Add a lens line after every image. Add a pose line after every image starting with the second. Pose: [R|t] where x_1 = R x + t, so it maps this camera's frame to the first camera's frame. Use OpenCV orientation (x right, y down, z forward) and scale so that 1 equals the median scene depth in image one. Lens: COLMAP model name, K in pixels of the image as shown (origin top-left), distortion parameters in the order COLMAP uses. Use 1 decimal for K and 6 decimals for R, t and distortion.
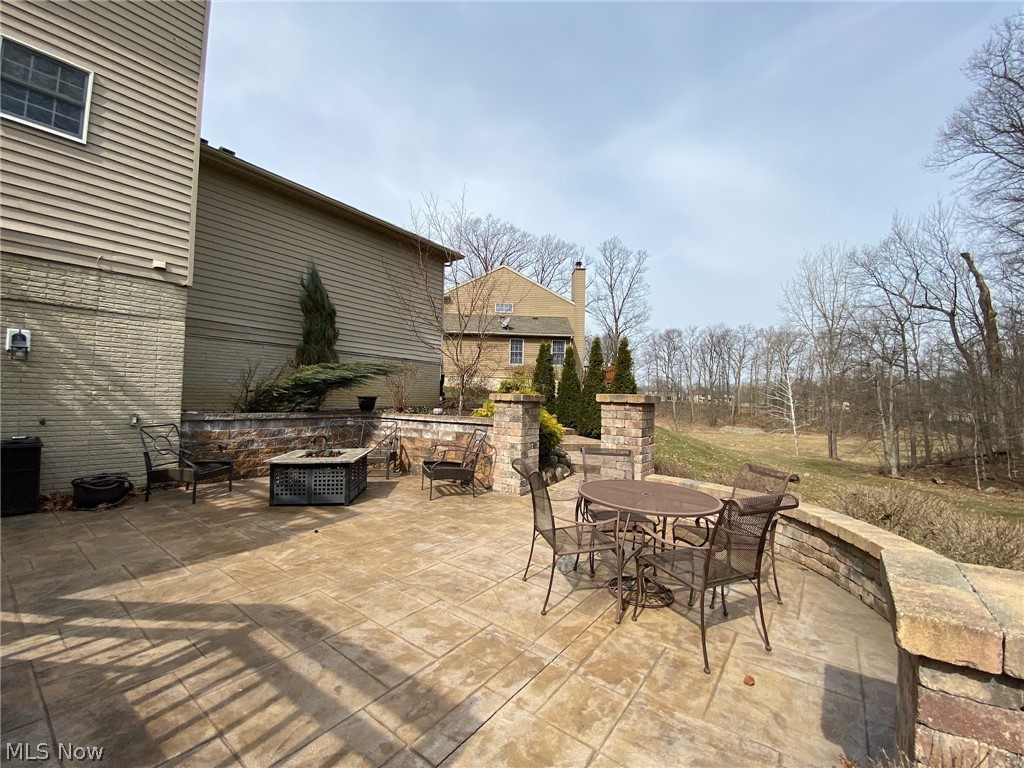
lens RADIAL K [[419.4, 0, 528.0], [0, 419.4, 371.0], [0, 0, 1]] dist [-0.007408, -0.002838]
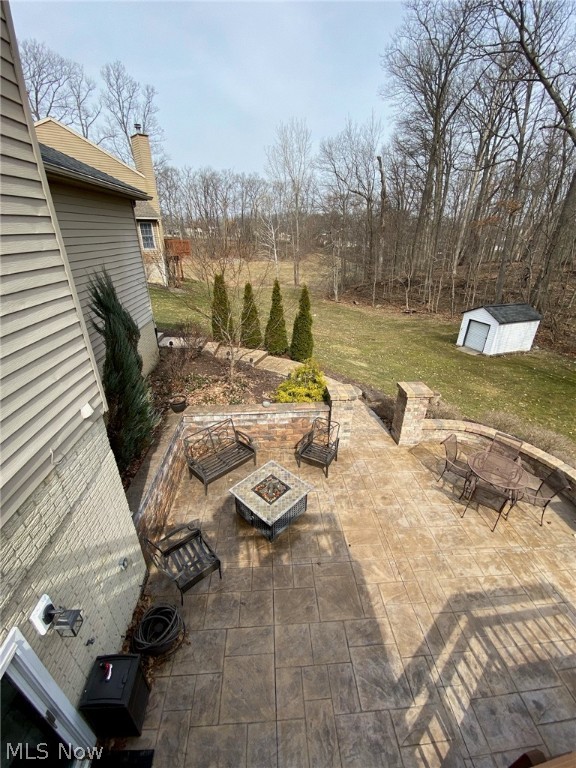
lens RADIAL K [[314.6, 0, 292.7], [0, 314.6, 369.5], [0, 0, 1]] dist [-0.007408, -0.002838]
pose [[0.766350, -0.258855, 0.587964, -0.702018], [-0.053693, 0.886218, 0.460147, -0.454864], [-0.640175, -0.384203, 0.665254, 0.332803]]
